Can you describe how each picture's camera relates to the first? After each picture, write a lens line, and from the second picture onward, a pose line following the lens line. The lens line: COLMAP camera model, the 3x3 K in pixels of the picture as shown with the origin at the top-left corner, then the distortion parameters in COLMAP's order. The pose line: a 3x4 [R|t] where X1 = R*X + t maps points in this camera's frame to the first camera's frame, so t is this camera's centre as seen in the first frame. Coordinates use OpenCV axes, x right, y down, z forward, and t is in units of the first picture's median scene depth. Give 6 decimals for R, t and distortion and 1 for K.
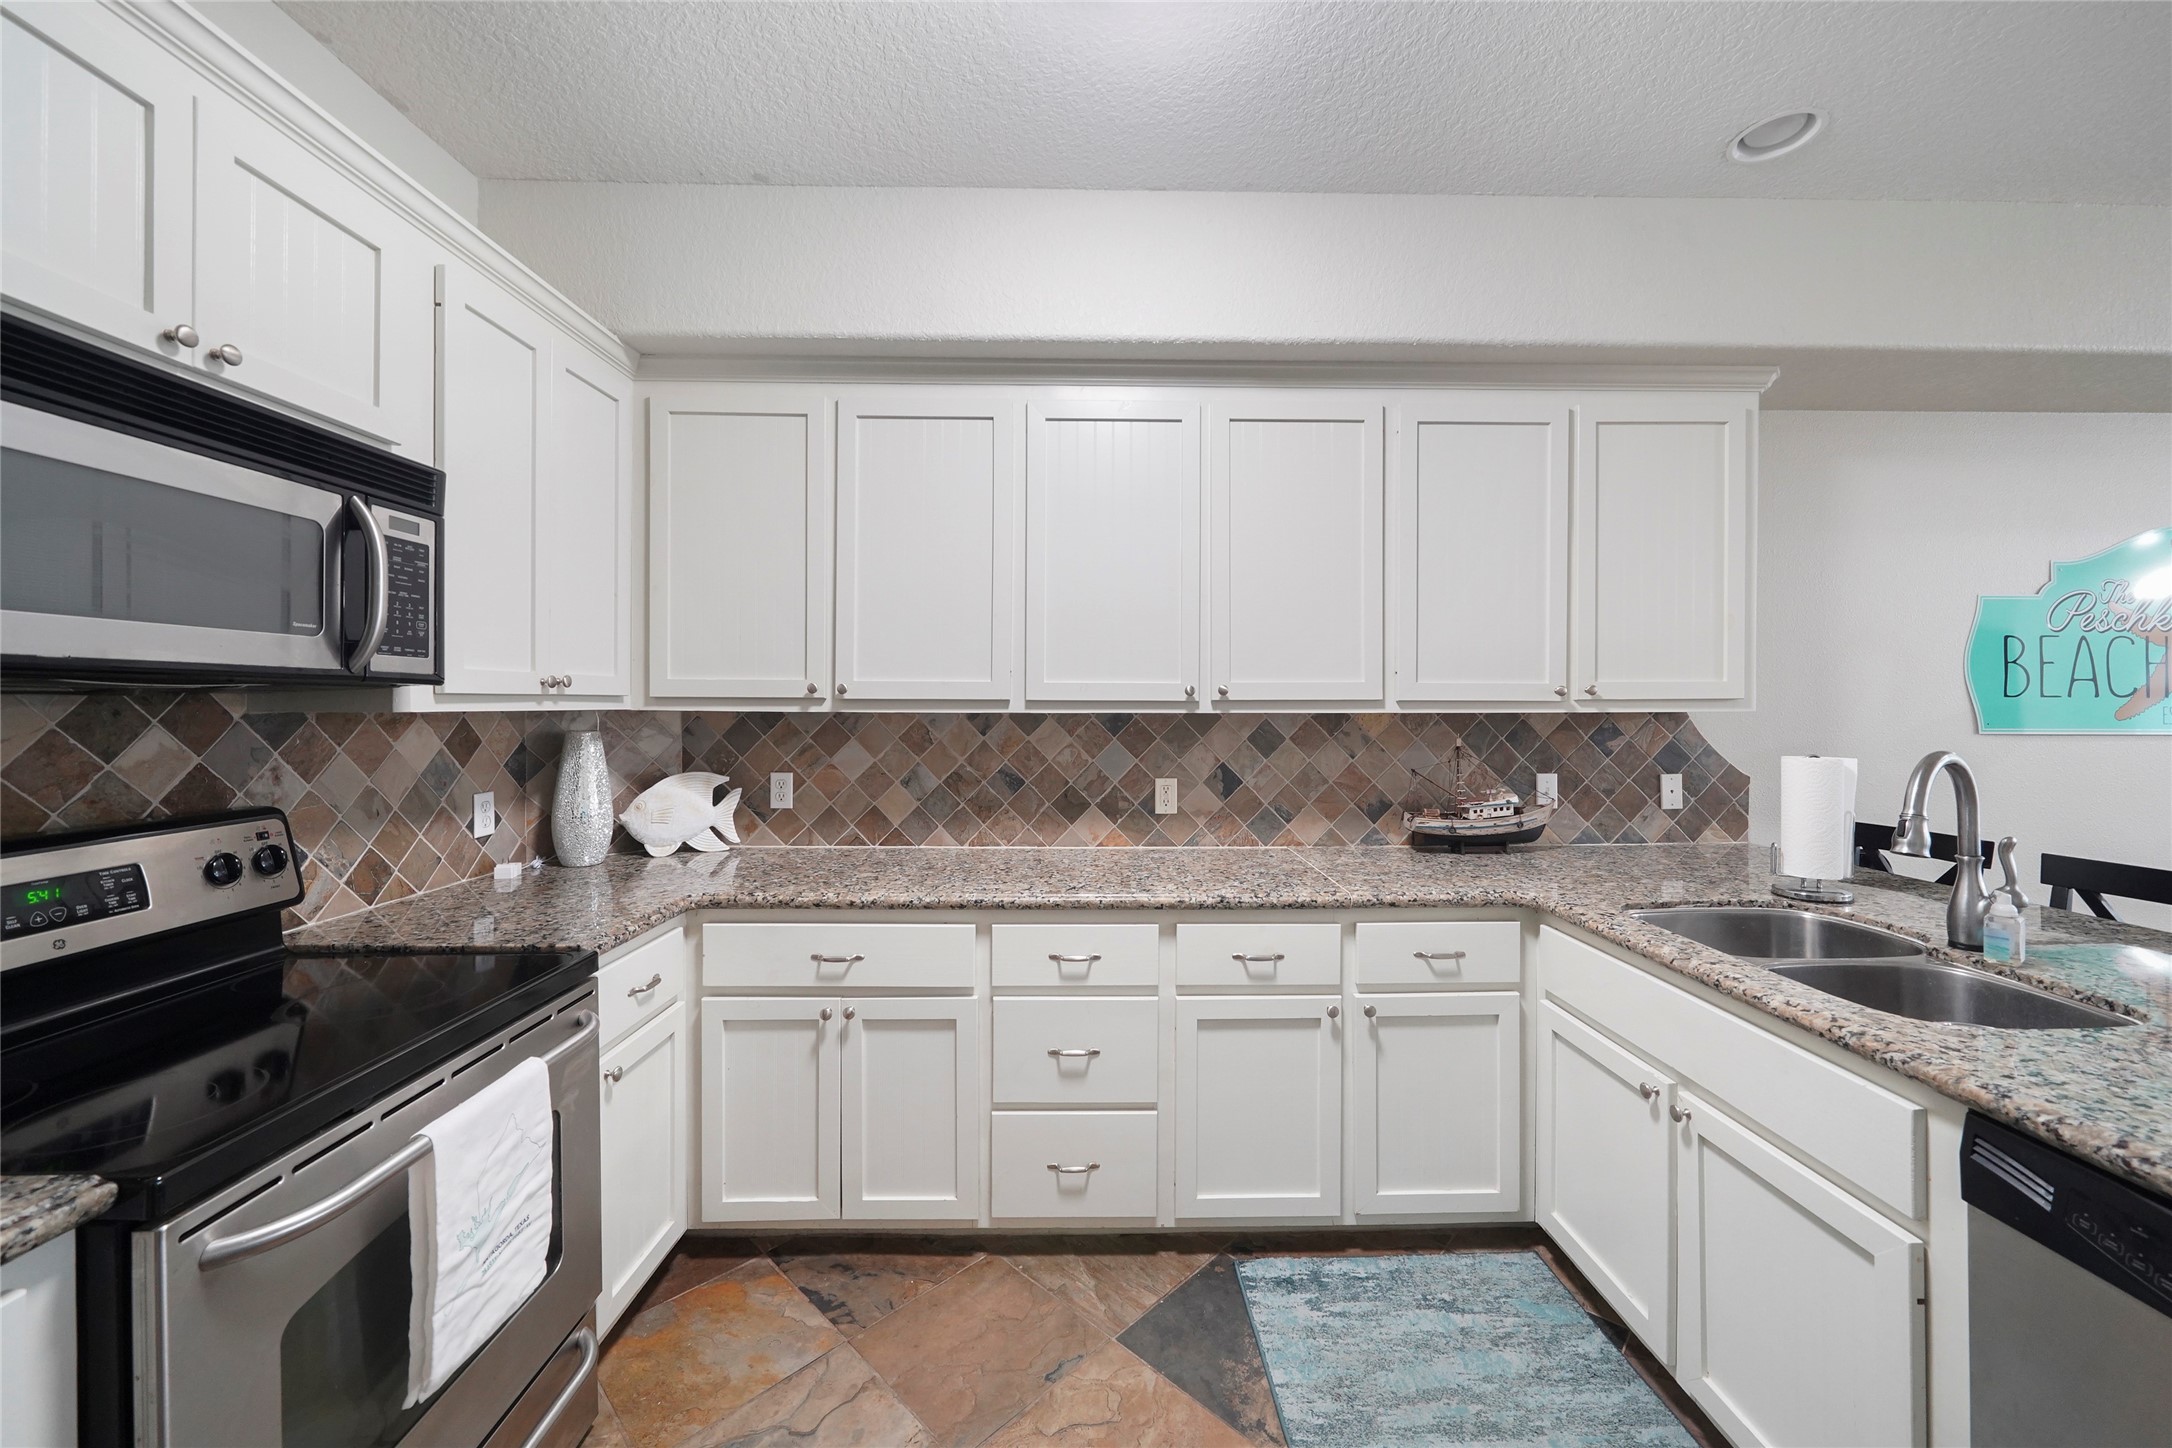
lens RADIAL K [[818.4, 0, 1100.3], [0, 818.4, 713.6], [0, 0, 1]] dist [0.003055, 0.003489]
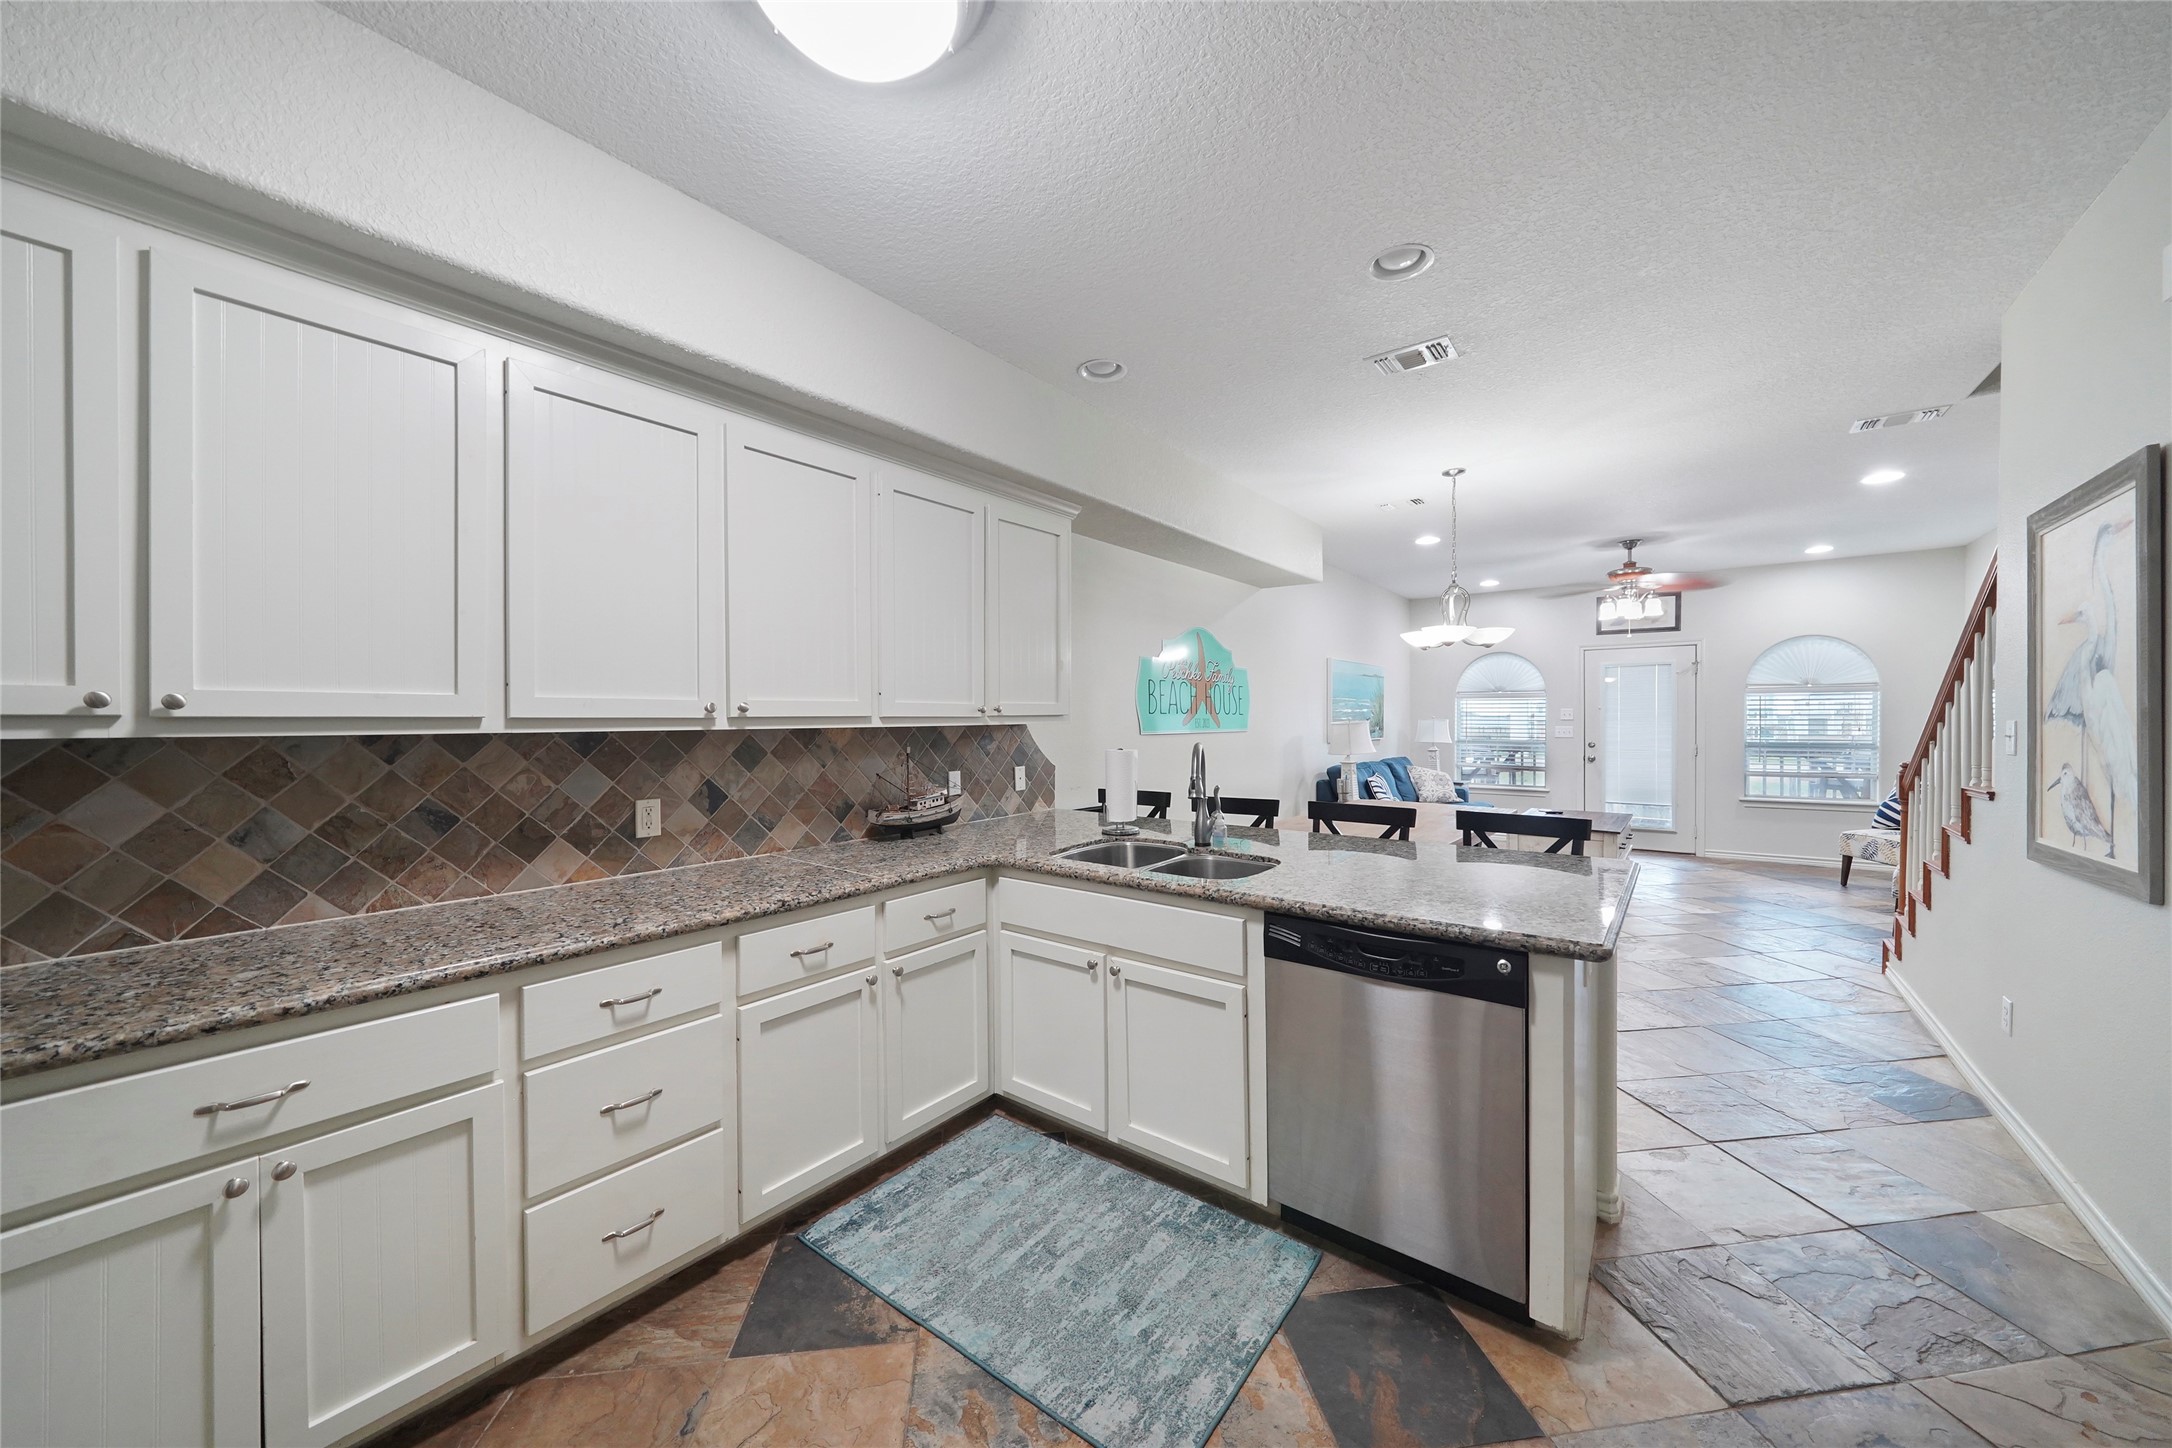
lens RADIAL K [[765.5, 0, 1082.5], [0, 765.5, 728.3], [0, 0, 1]] dist [-0.001369, 0.000248]
pose [[0.635476, -0.015152, 0.771972, -0.330574], [0.014938, 0.999862, 0.007328, -0.002479], [-0.771976, 0.006875, 0.635614, 0.058545]]
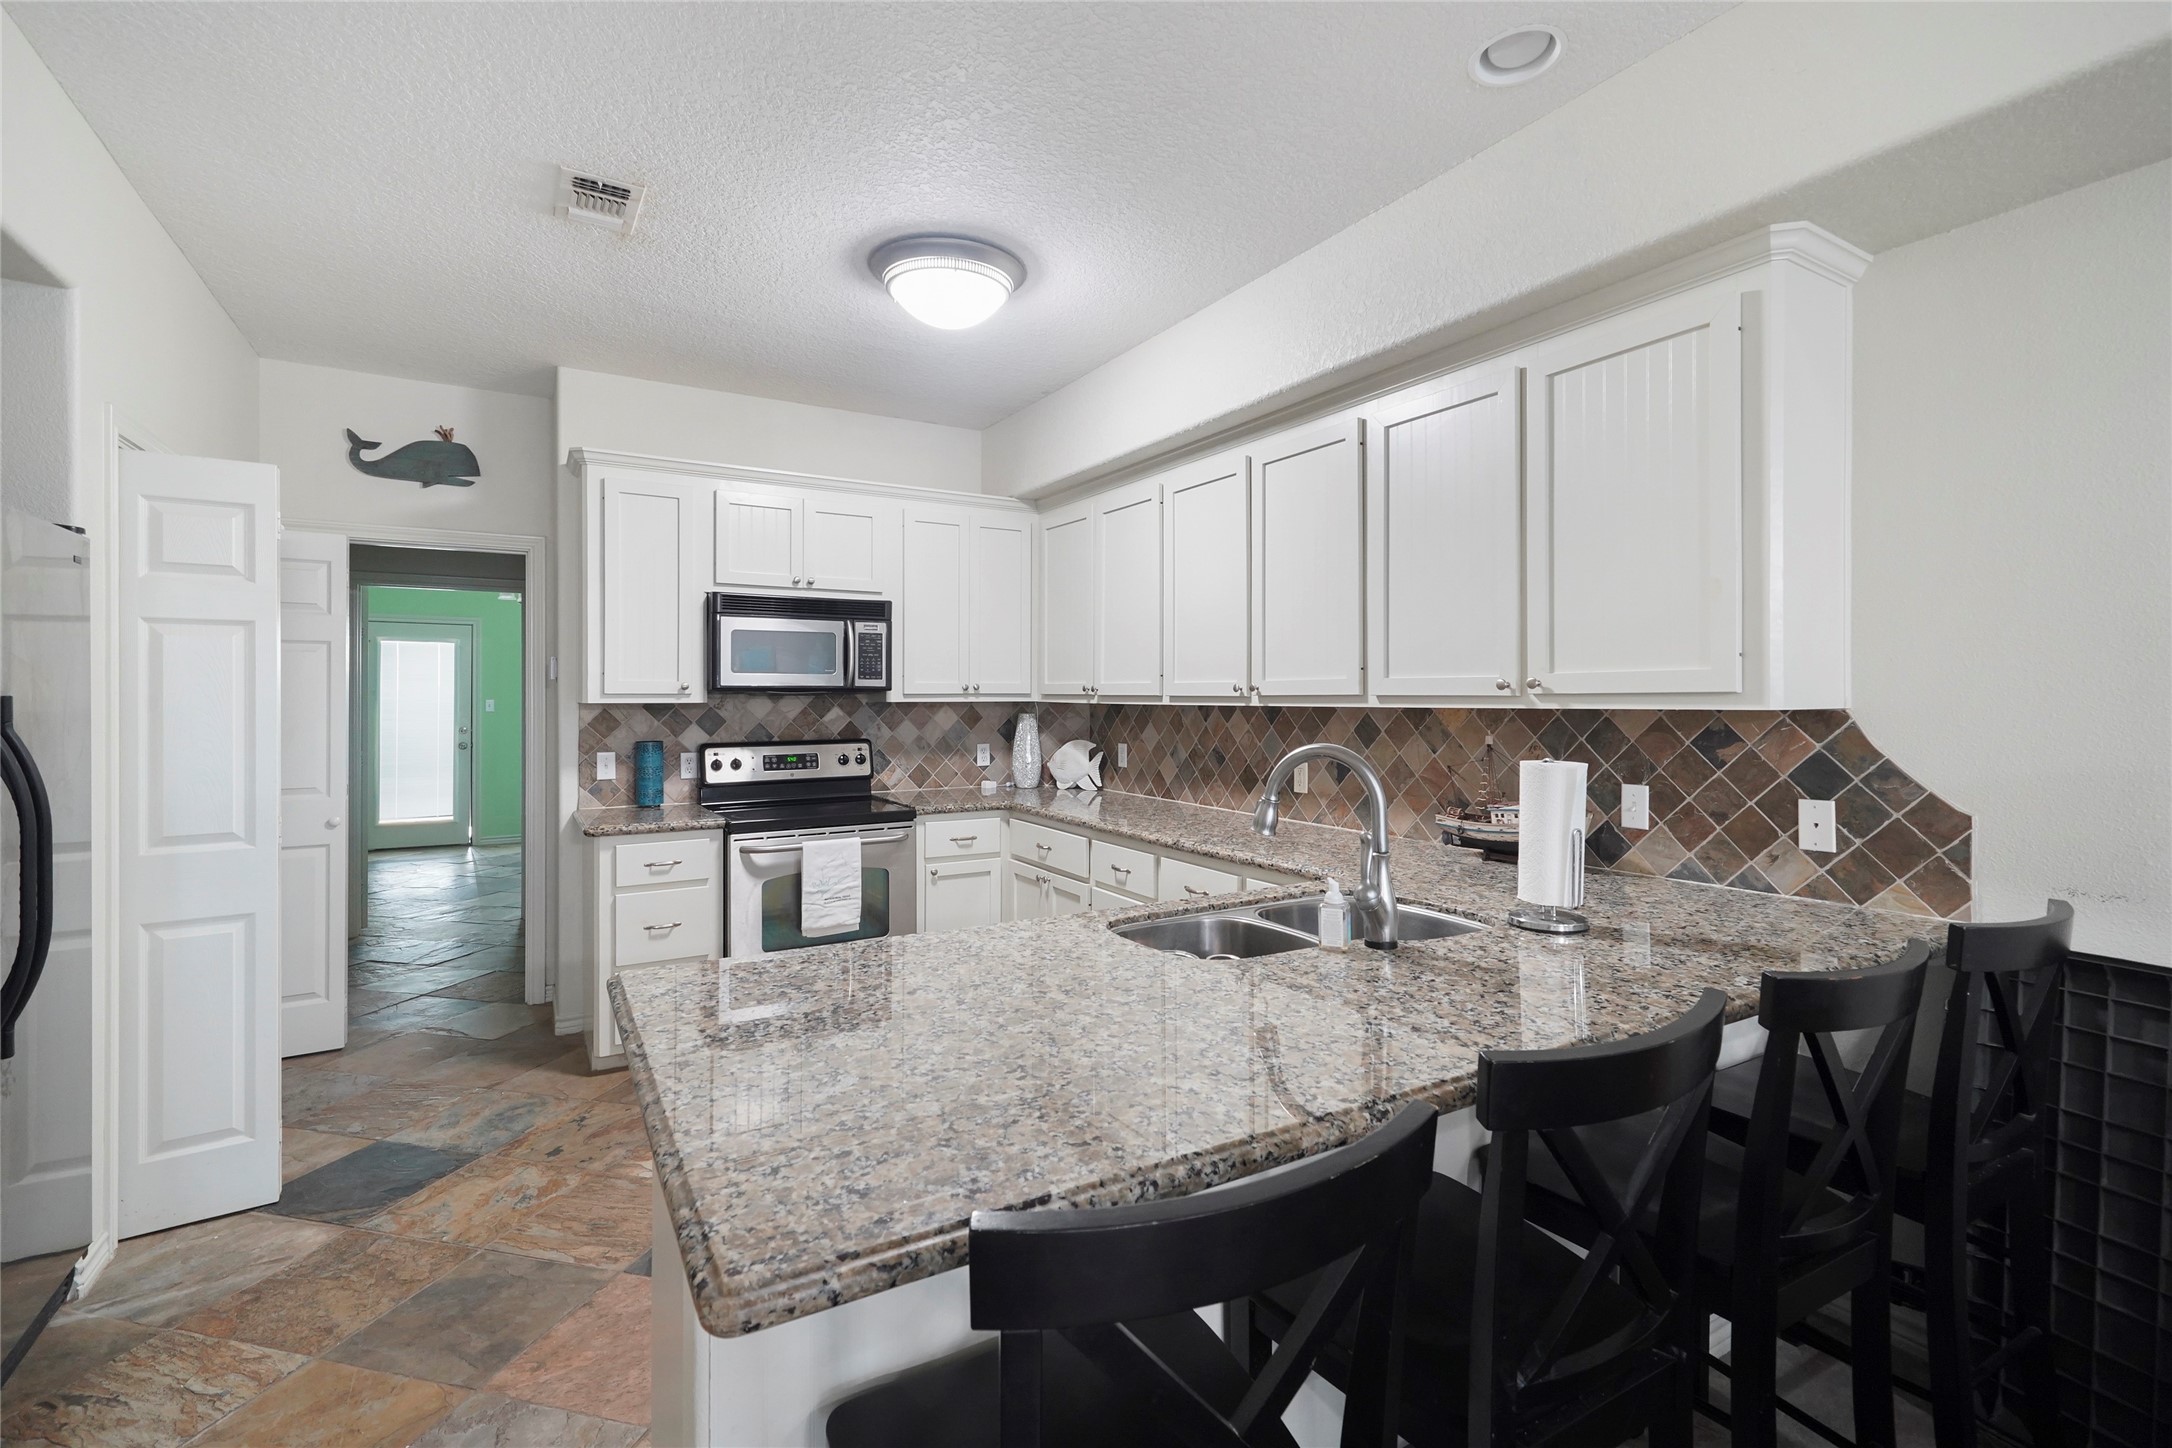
lens RADIAL K [[935.4, 0, 1090.1], [0, 935.4, 709.2], [0, 0, 1]] dist [0.002975, -0.000827]
pose [[0.504699, 0.010589, -0.863231, 1.255574], [-0.008158, 0.999939, 0.007497, -0.004044], [0.863257, 0.003259, 0.504754, 0.087234]]
